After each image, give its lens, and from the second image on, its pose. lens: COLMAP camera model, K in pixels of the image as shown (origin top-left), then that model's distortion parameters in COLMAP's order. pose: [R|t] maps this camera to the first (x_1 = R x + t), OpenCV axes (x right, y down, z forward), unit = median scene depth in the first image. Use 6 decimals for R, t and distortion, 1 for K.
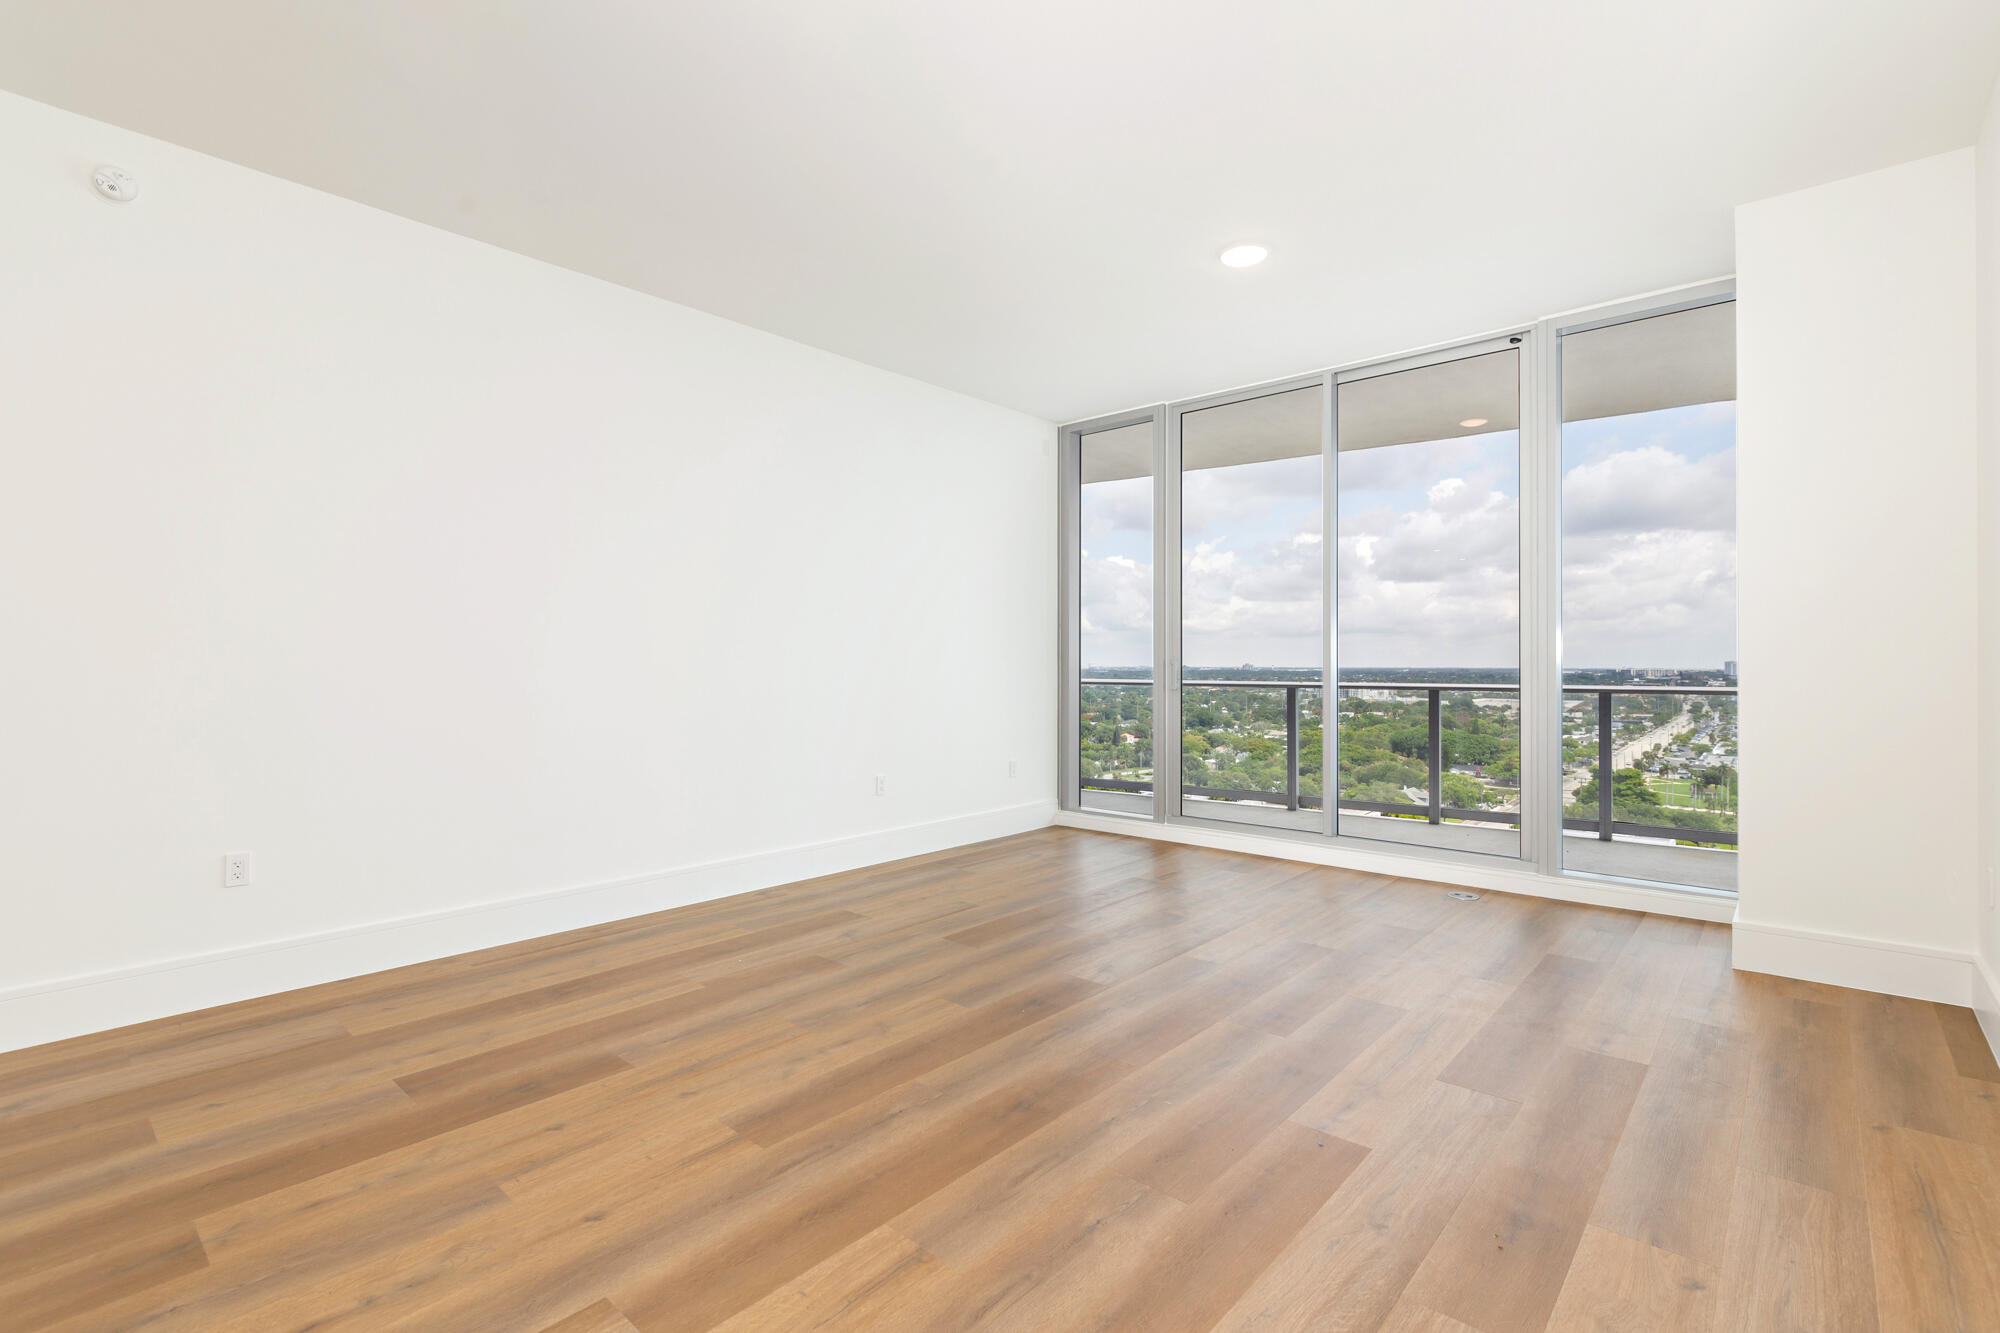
lens RADIAL K [[915.4, 0, 992.9], [0, 915.4, 667.0], [0, 0, 1]] dist [-0.000787, 0.000604]
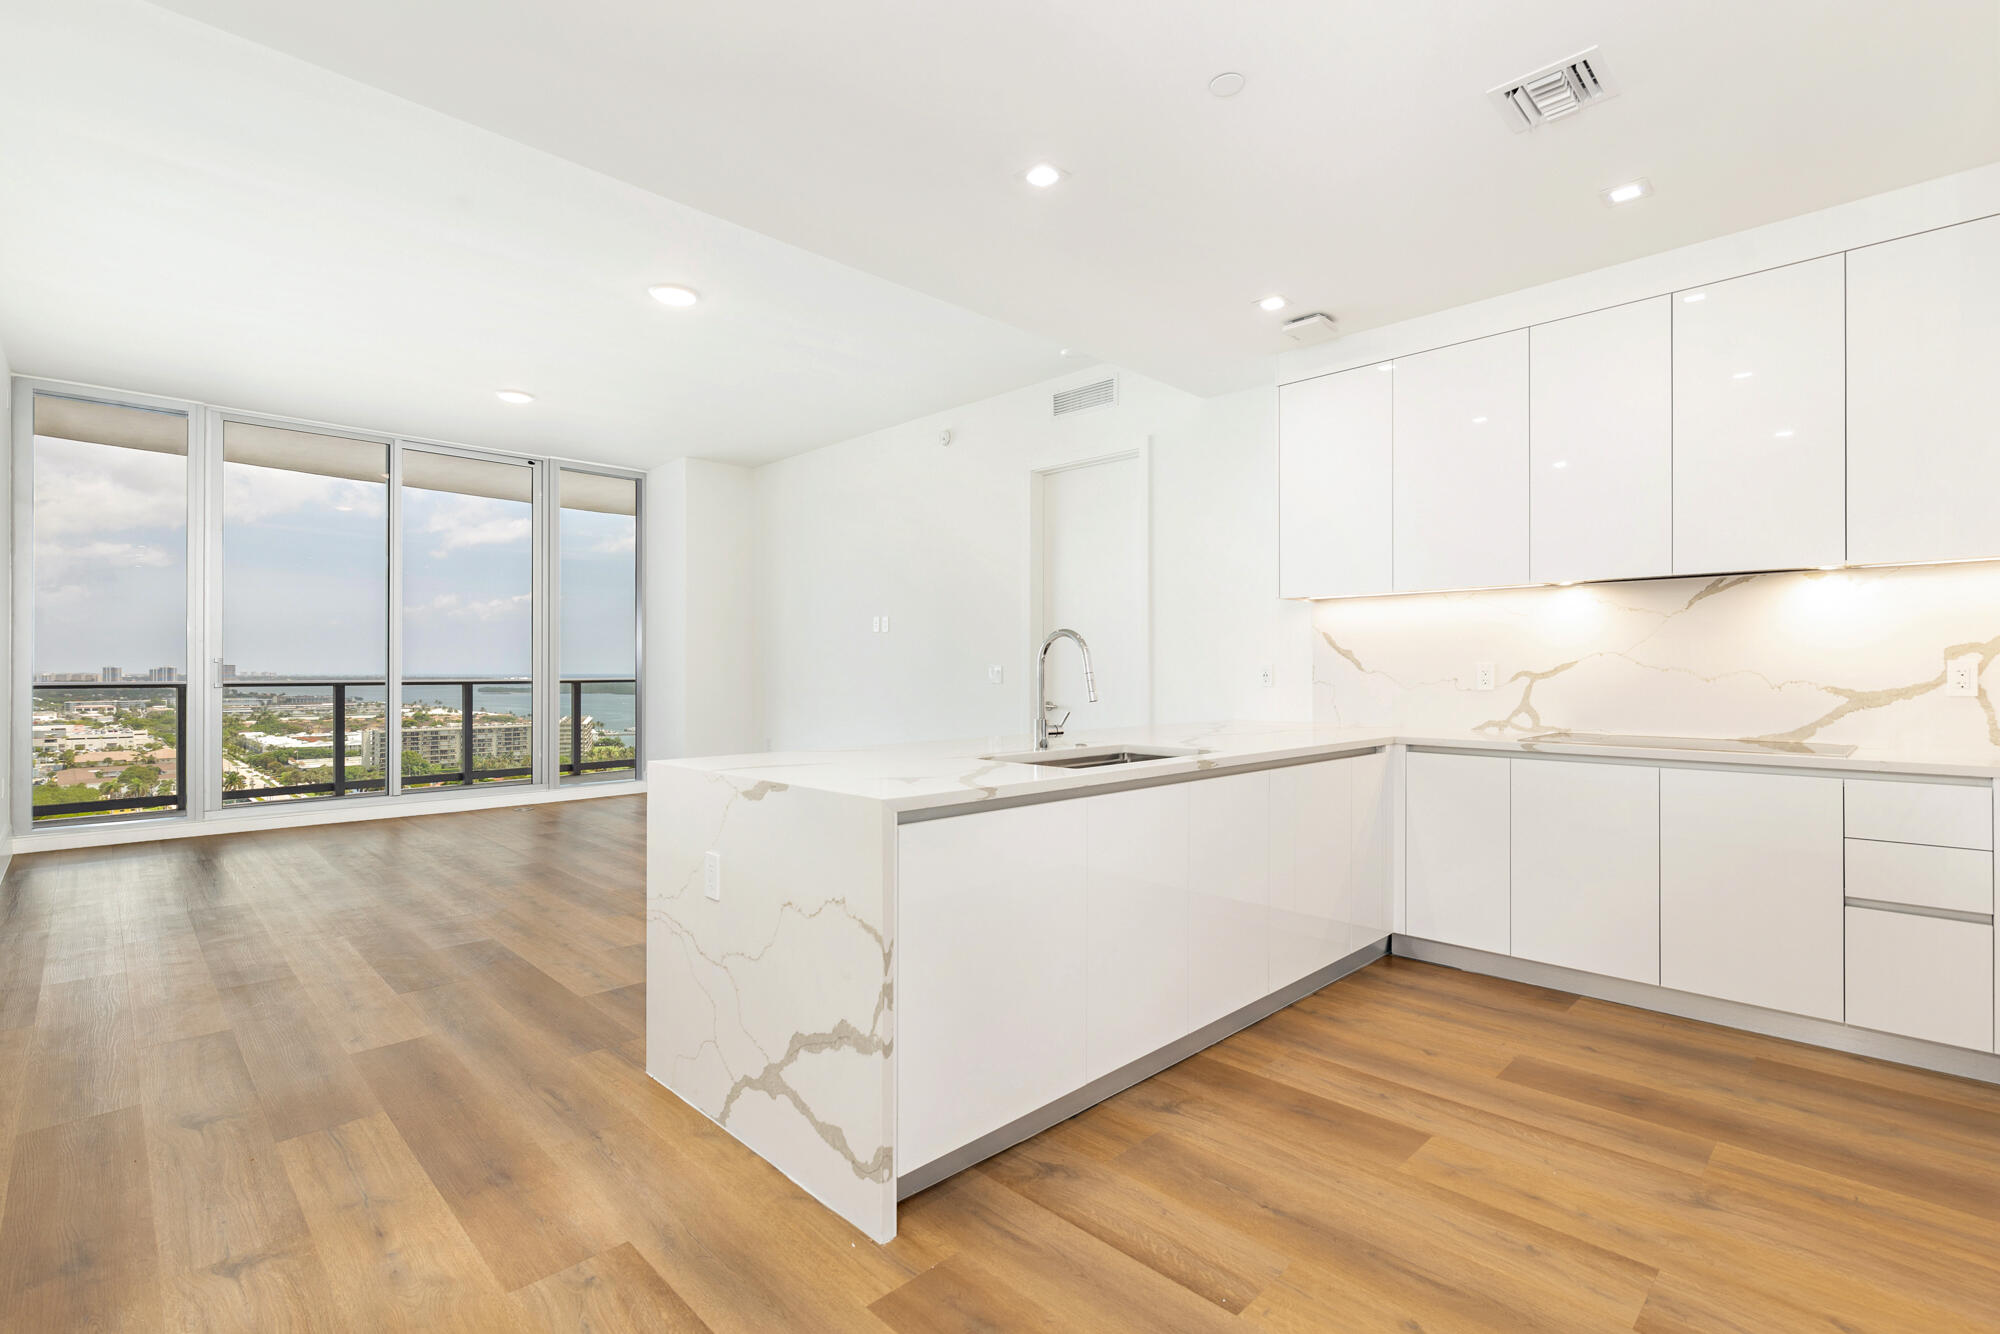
lens RADIAL K [[915.4, 0, 1015.7], [0, 915.4, 655.0], [0, 0, 1]] dist [-0.000787, 0.000604]
pose [[0.051518, 0.014483, 0.998567, -1.738286], [0.003477, 0.999886, -0.014681, 0.015181], [-0.998666, 0.004229, 0.051462, 0.100158]]
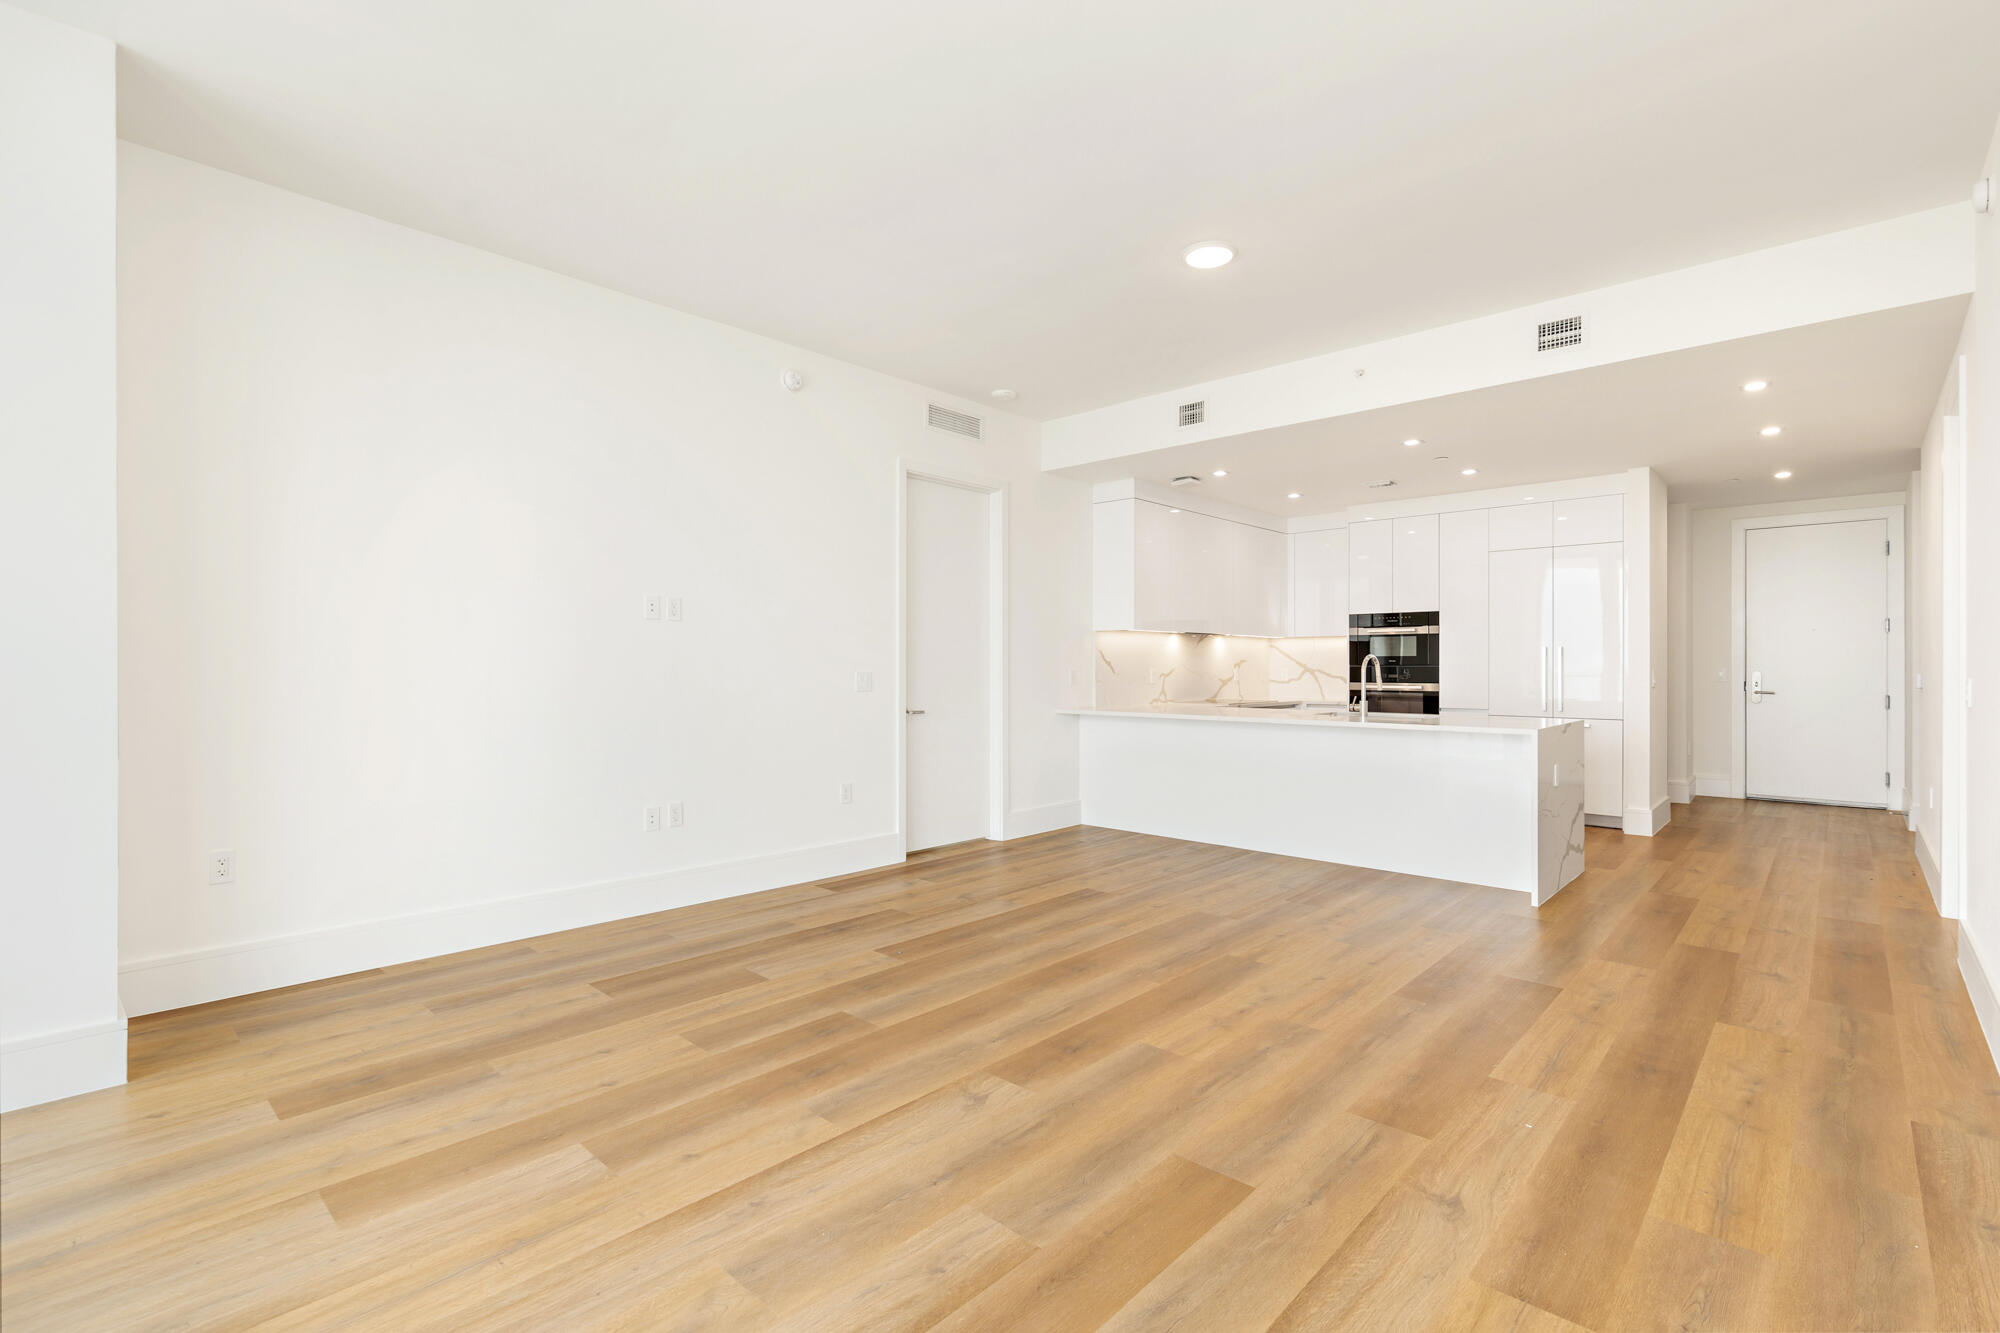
lens RADIAL K [[906.8, 0, 990.4], [0, 906.8, 665.7], [0, 0, 1]] dist [0.004144, -0.001711]
pose [[-0.999695, -0.001039, 0.024666, 0.121296], [-0.000923, 0.999988, 0.004722, -0.013844], [-0.024670, 0.004697, -0.999685, 2.175382]]
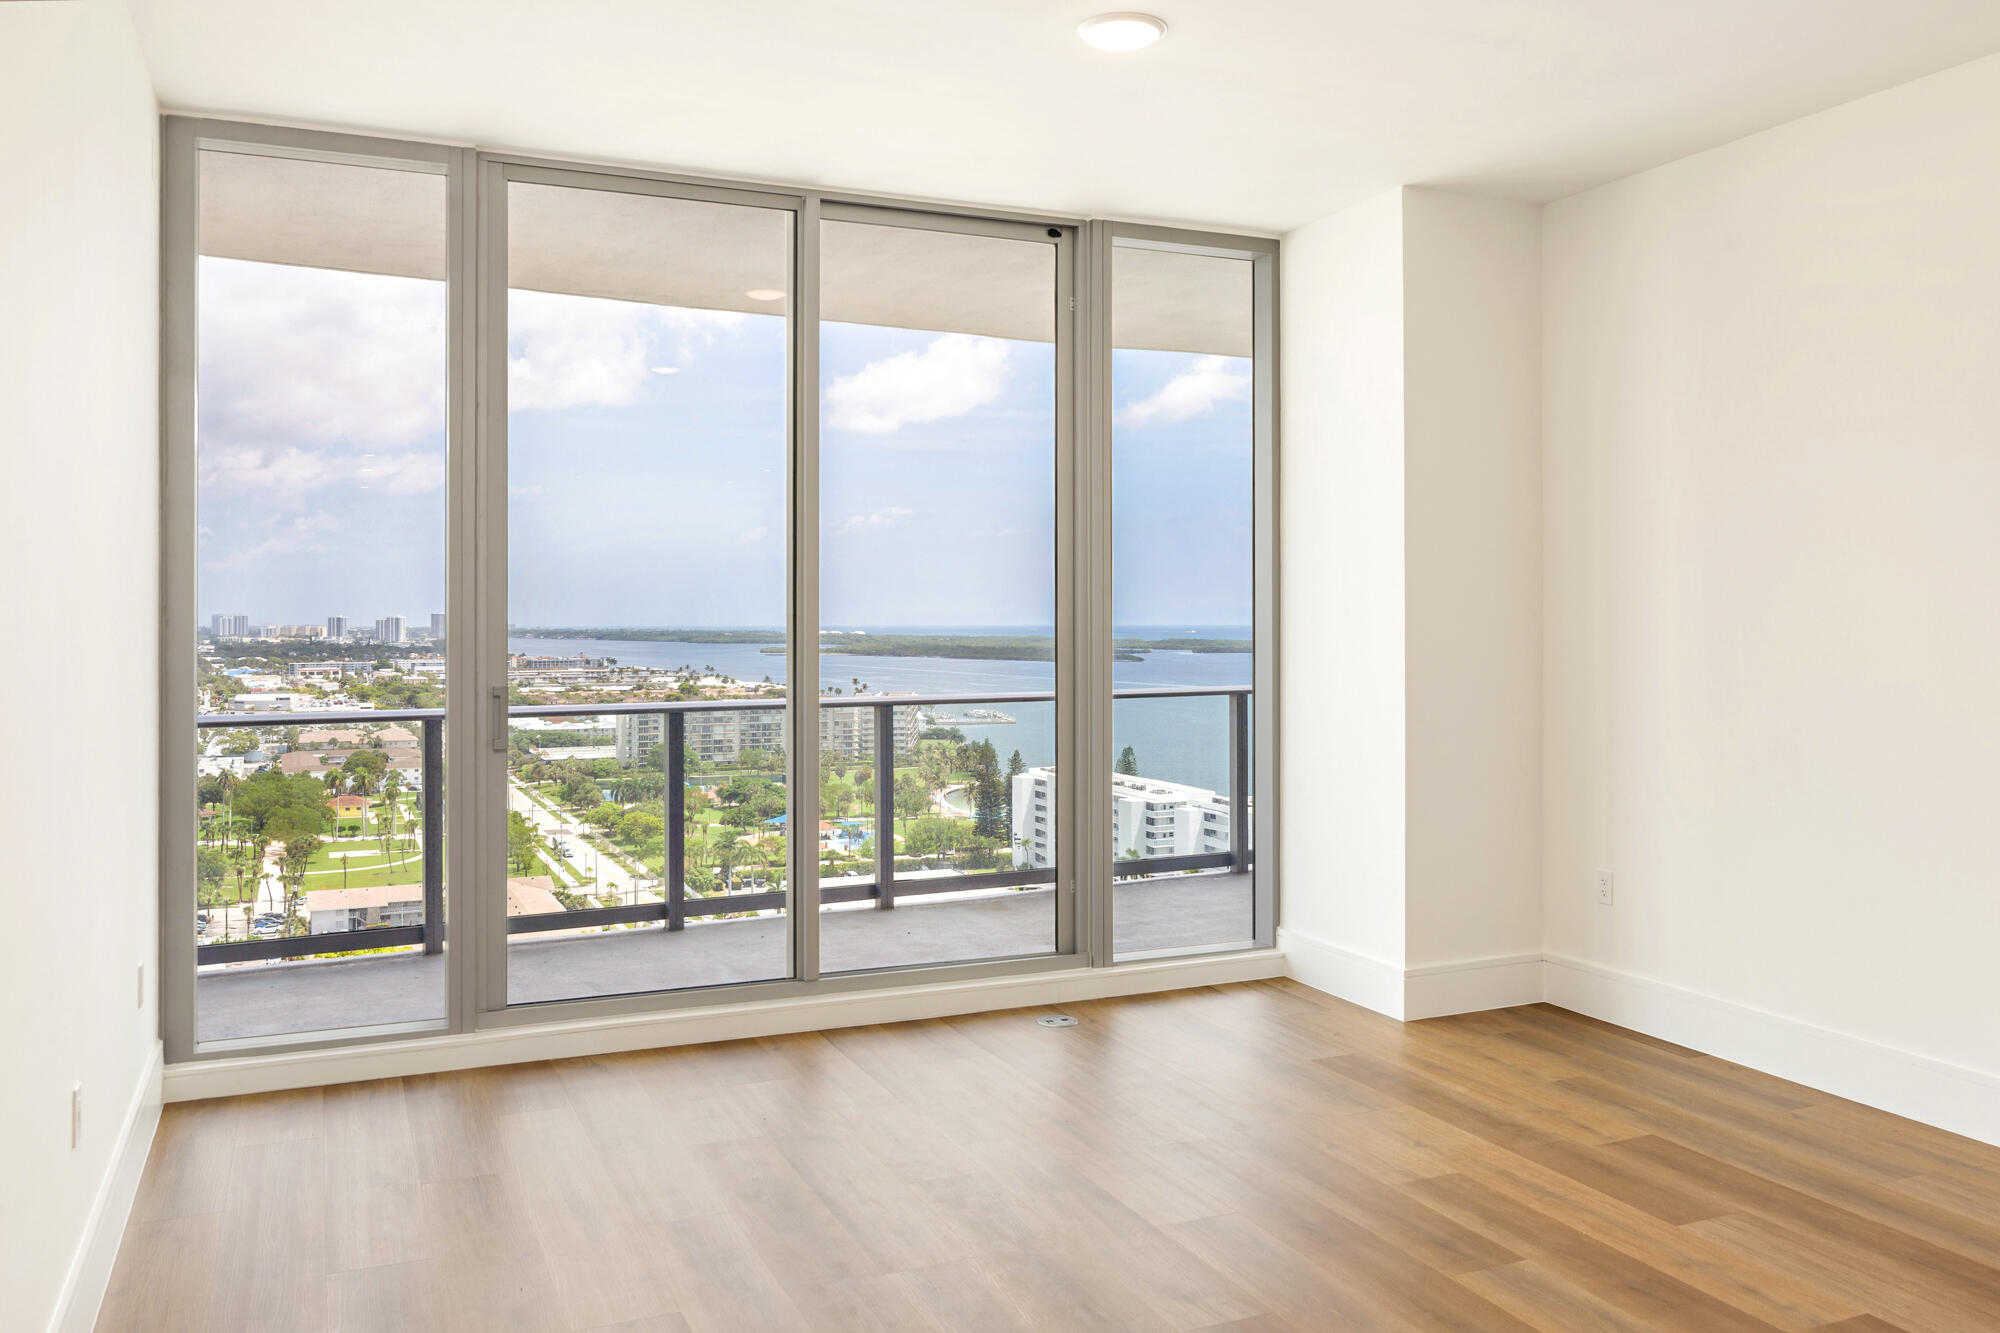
lens RADIAL K [[1566.2, 0, 1016.5], [0, 1566.2, 565.7], [0, 0, 1]] dist [-0.004136, -0.010781]
pose [[0.408821, 0.029768, 0.912129, -0.991138], [0.004259, 0.999395, -0.034525, -0.090436], [-0.912605, 0.017999, 0.408447, 0.900156]]
